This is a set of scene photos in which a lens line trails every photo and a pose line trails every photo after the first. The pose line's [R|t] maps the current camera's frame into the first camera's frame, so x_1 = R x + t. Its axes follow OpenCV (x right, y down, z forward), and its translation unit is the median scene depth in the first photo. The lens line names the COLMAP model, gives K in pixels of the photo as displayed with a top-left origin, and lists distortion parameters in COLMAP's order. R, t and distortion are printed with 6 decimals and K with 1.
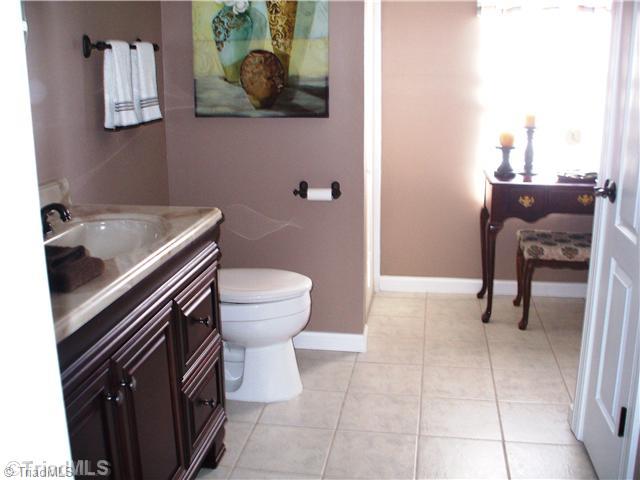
lens RADIAL K [[702.8, 0, 320.0], [0, 702.8, 240.0], [0, 0, 1]] dist [-0.271641, 0.344229]
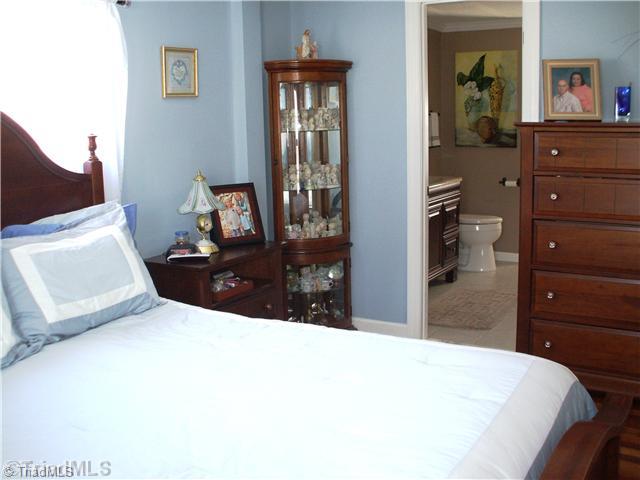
lens RADIAL K [[702.8, 0, 320.0], [0, 702.8, 240.0], [0, 0, 1]] dist [-0.271641, 0.344229]
pose [[0.928269, 0.052032, -0.368253, 0.247671], [-0.078365, 0.995299, -0.056908, 0.279445], [0.363561, 0.081684, 0.927982, -1.180276]]
